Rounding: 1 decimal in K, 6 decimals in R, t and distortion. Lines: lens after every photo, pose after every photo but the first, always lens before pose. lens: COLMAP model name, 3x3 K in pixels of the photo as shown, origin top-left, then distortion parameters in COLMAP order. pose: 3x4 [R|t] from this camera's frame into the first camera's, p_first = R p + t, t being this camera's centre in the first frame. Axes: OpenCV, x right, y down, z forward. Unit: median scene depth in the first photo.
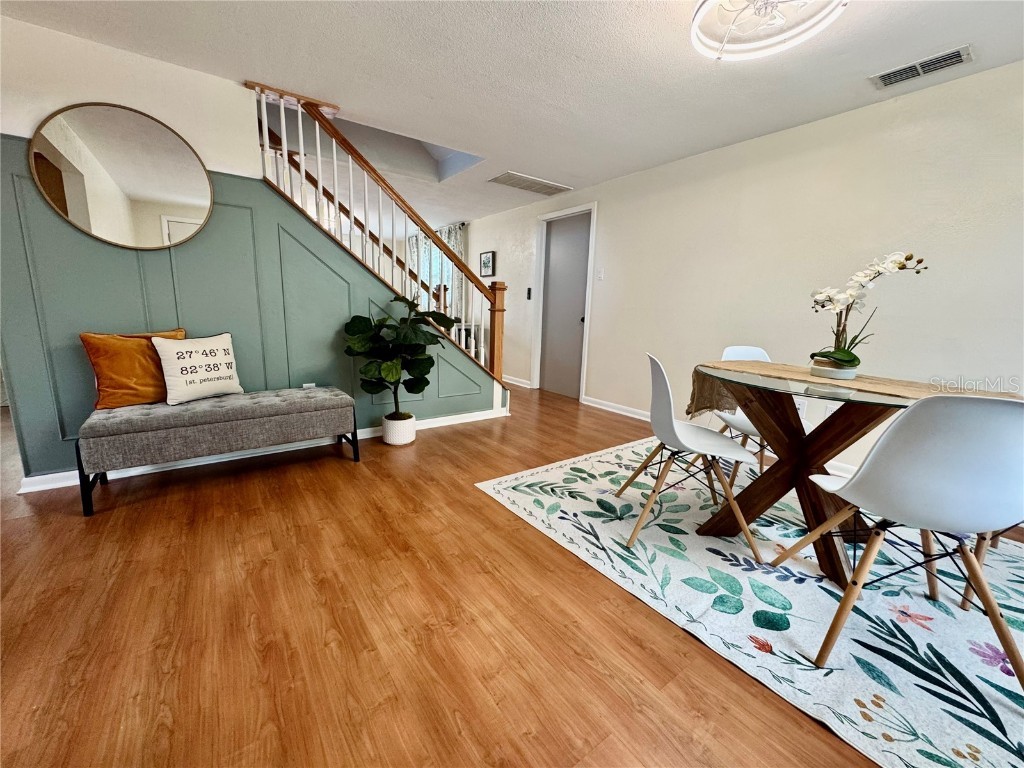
lens RADIAL K [[410.1, 0, 513.0], [0, 410.1, 384.0], [0, 0, 1]] dist [-0.000514, -0.000586]
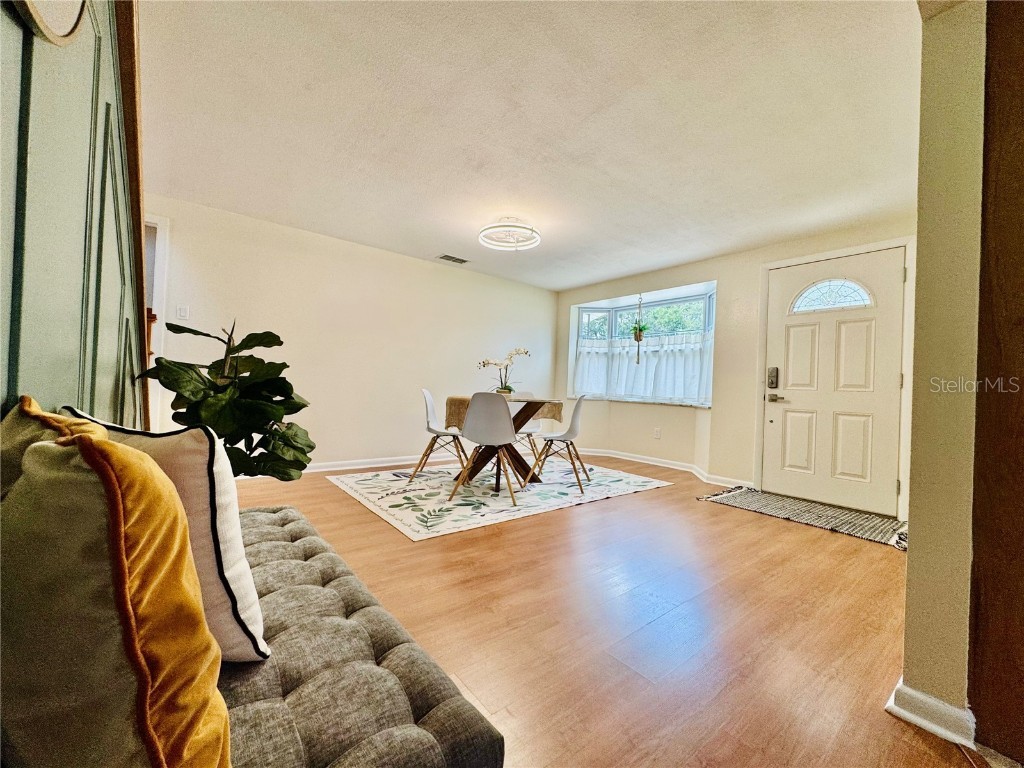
lens RADIAL K [[410.1, 0, 512.6], [0, 410.1, 384.7], [0, 0, 1]] dist [-0.000514, -0.000586]
pose [[-0.047982, -0.024556, 0.998546, -1.099568], [0.145577, 0.988851, 0.031312, -0.117503], [-0.988183, 0.146868, -0.043872, 0.796932]]
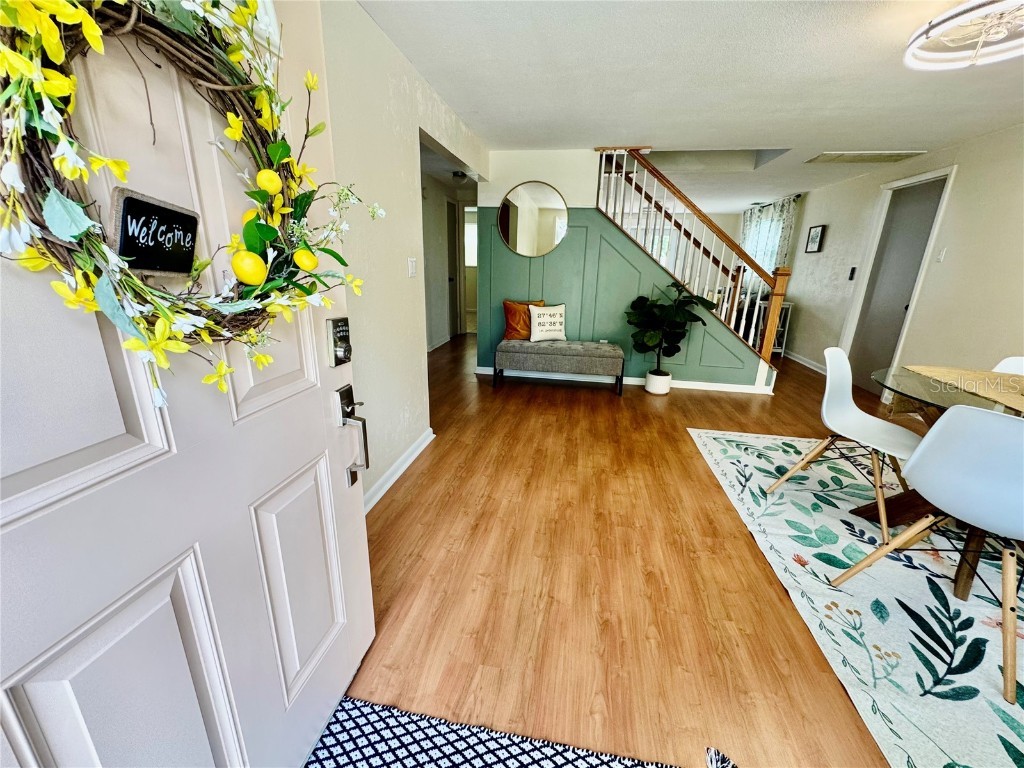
lens RADIAL K [[410.1, 0, 511.0], [0, 410.1, 384.8], [0, 0, 1]] dist [-0.000514, -0.000586]
pose [[0.693700, 0.198534, -0.692362, 0.434270], [-0.138387, 0.980090, 0.142385, -0.009642], [0.706845, -0.002959, 0.707362, -0.391601]]
